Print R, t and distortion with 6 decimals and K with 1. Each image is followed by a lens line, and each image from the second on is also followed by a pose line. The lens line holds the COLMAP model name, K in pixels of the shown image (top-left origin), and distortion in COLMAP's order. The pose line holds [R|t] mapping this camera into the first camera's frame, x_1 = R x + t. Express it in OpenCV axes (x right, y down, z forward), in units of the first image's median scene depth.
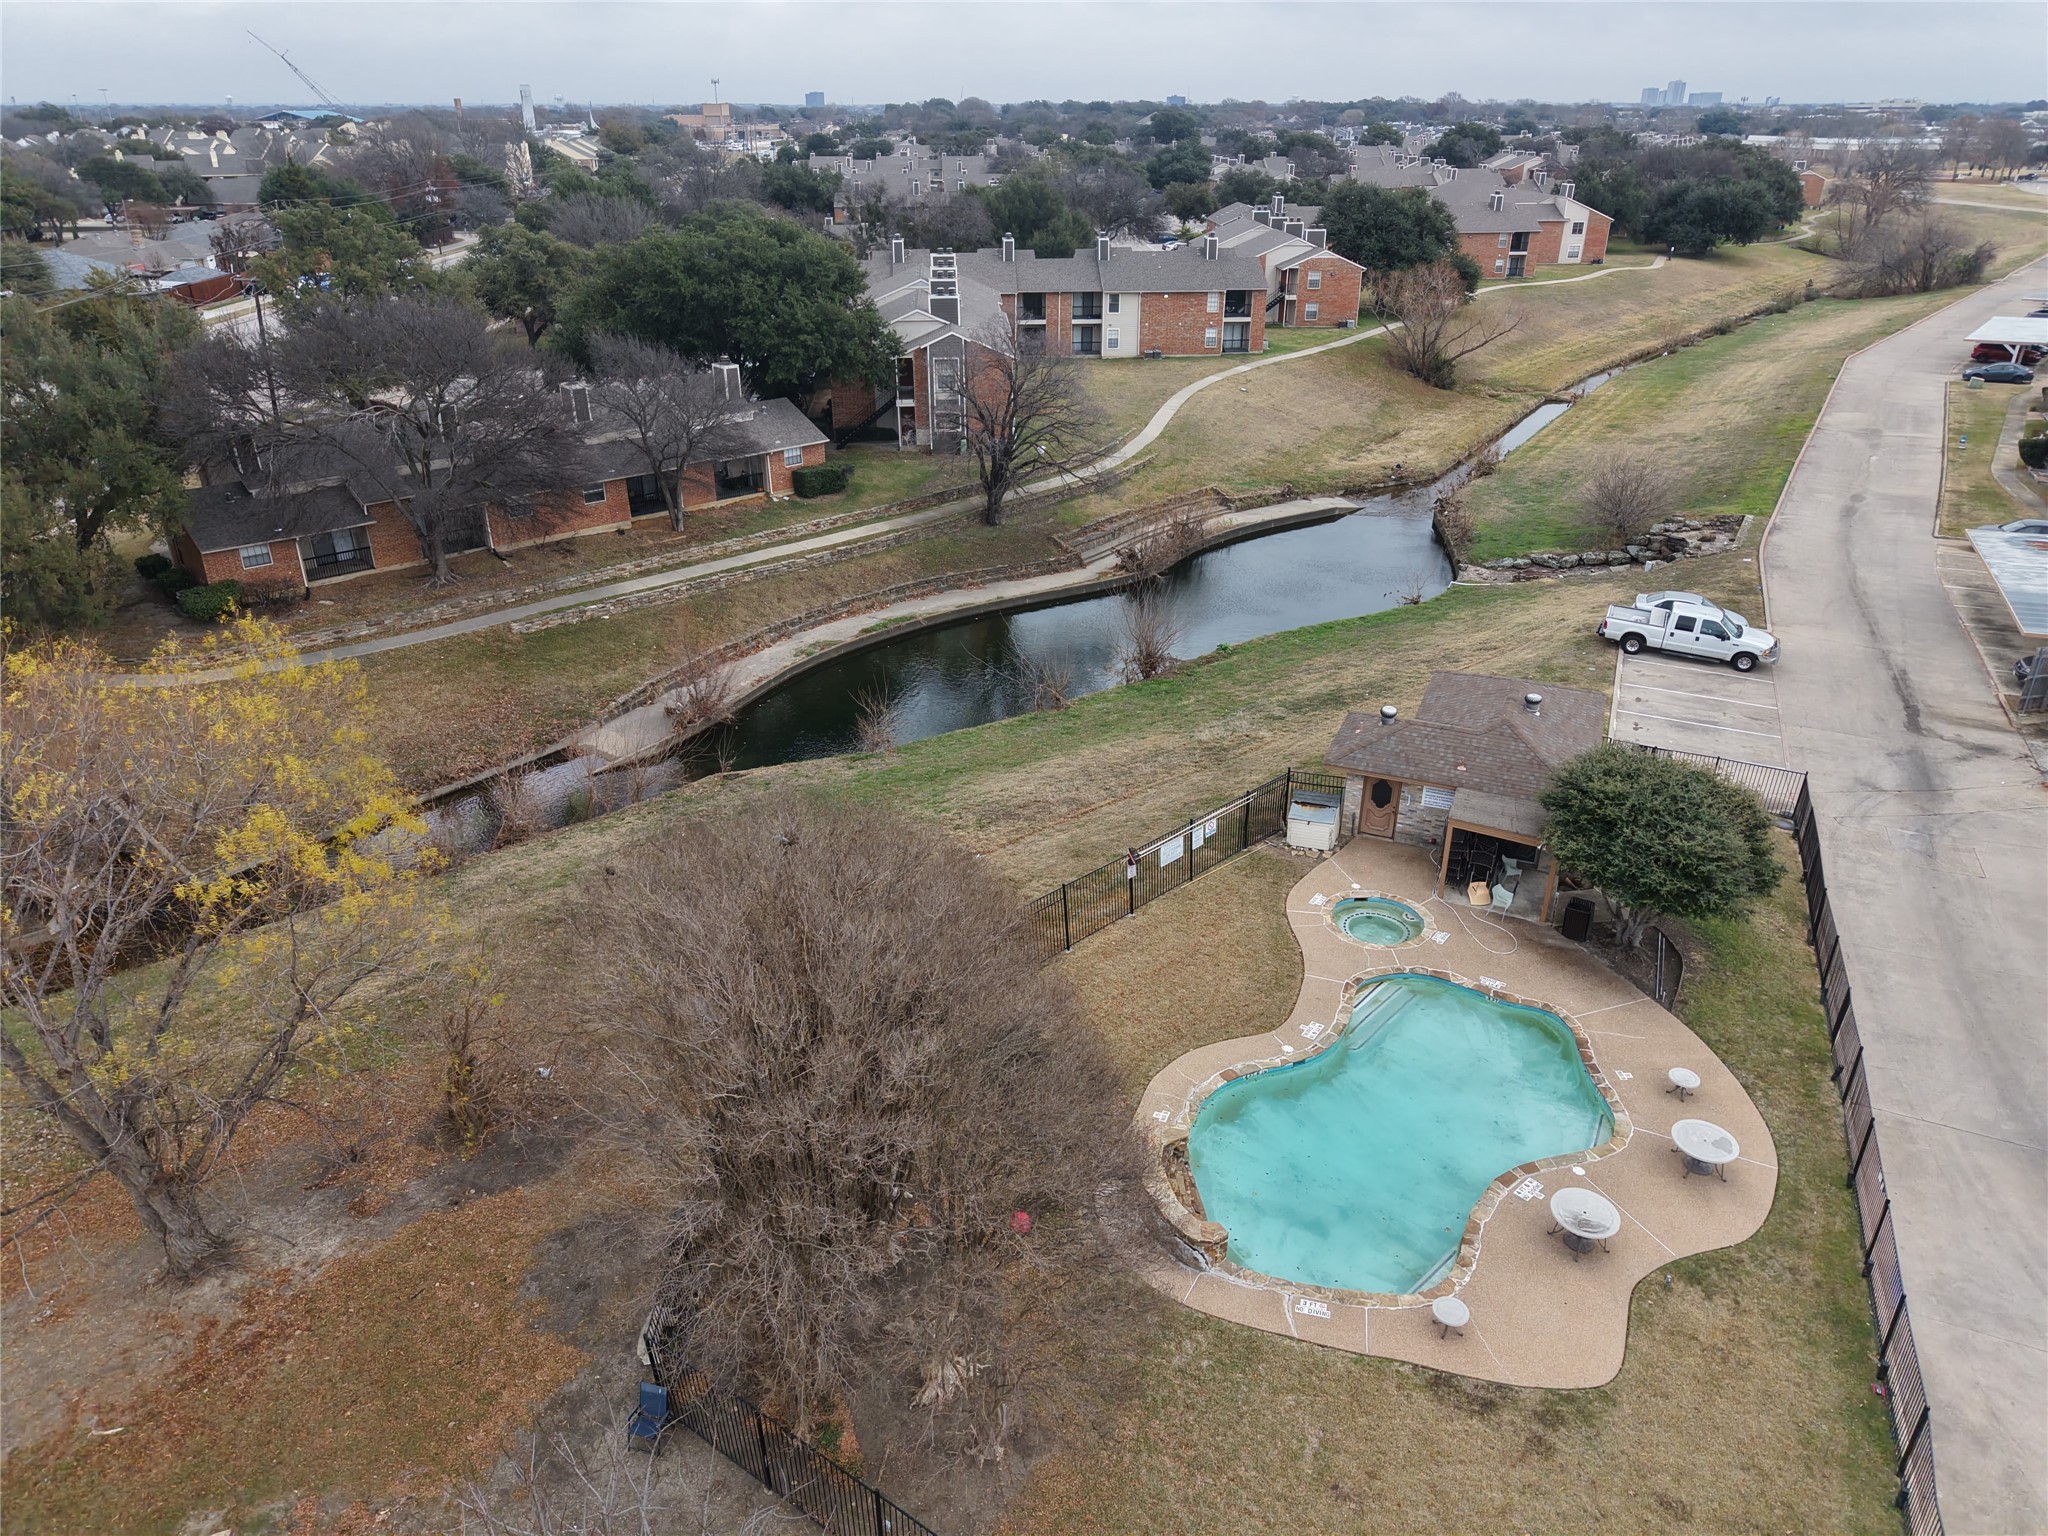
lens RADIAL K [[1369.9, 0, 1024.0], [0, 1369.9, 768.0], [0, 0, 1]] dist [0.020320, -0.016453]
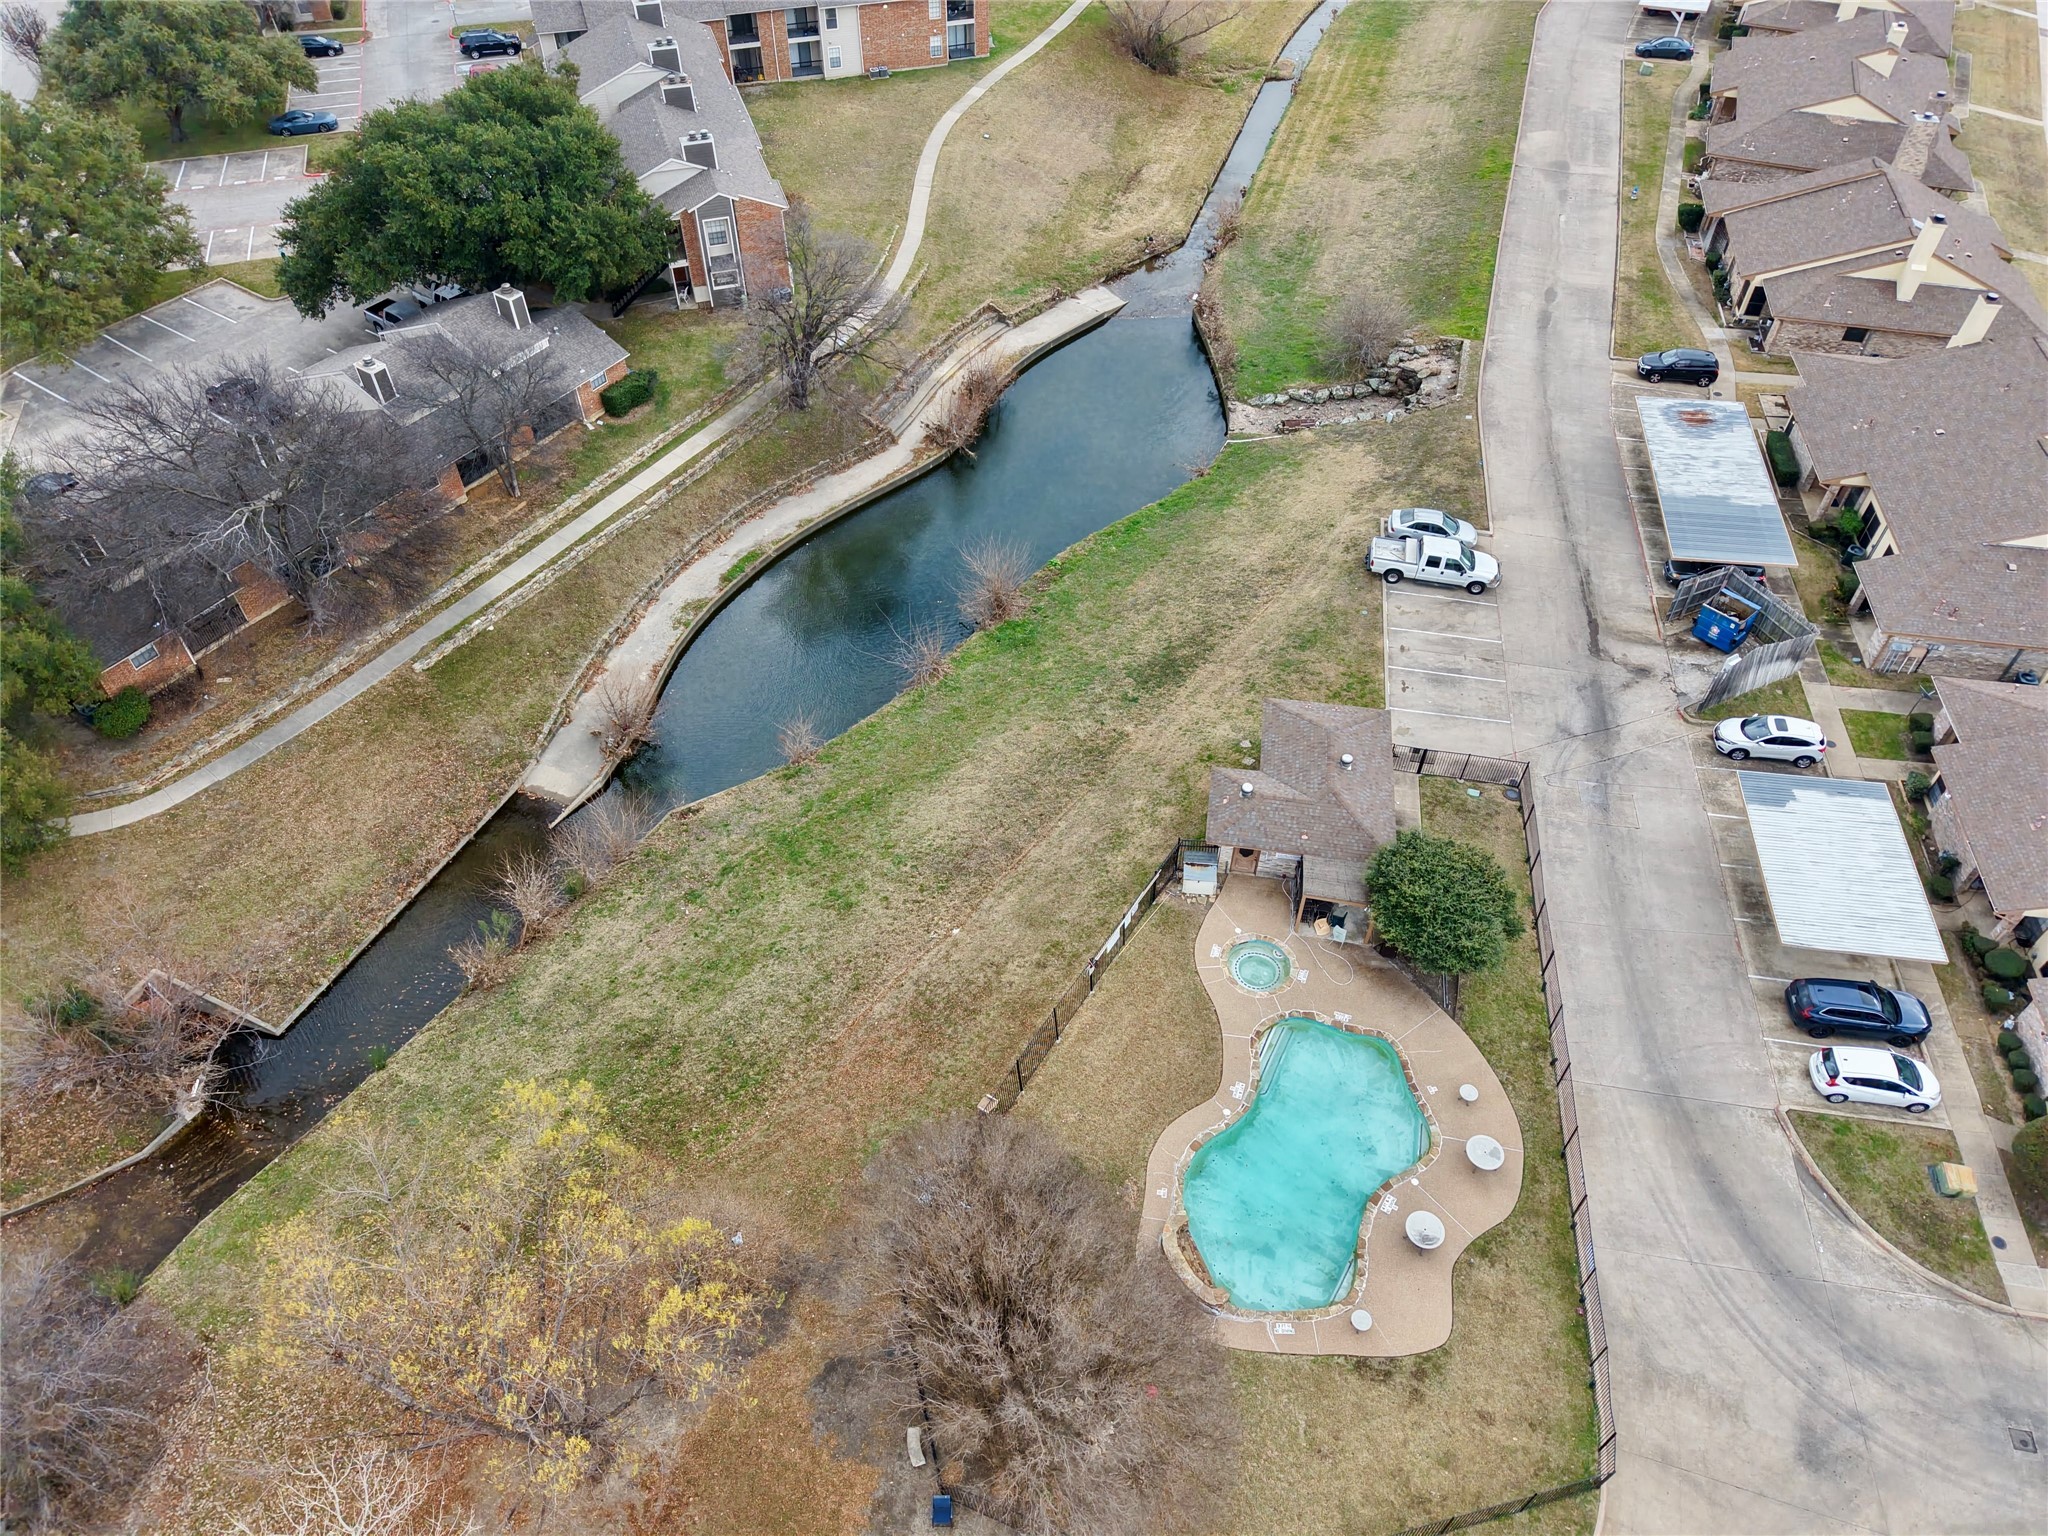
lens RADIAL K [[1369.9, 0, 1024.0], [0, 1369.9, 768.0], [0, 0, 1]] dist [0.020320, -0.016453]
pose [[0.968903, -0.177598, 0.172296, -0.133298], [0.104470, 0.924815, 0.365792, -0.442712], [-0.224306, -0.336418, 0.914609, -0.126882]]
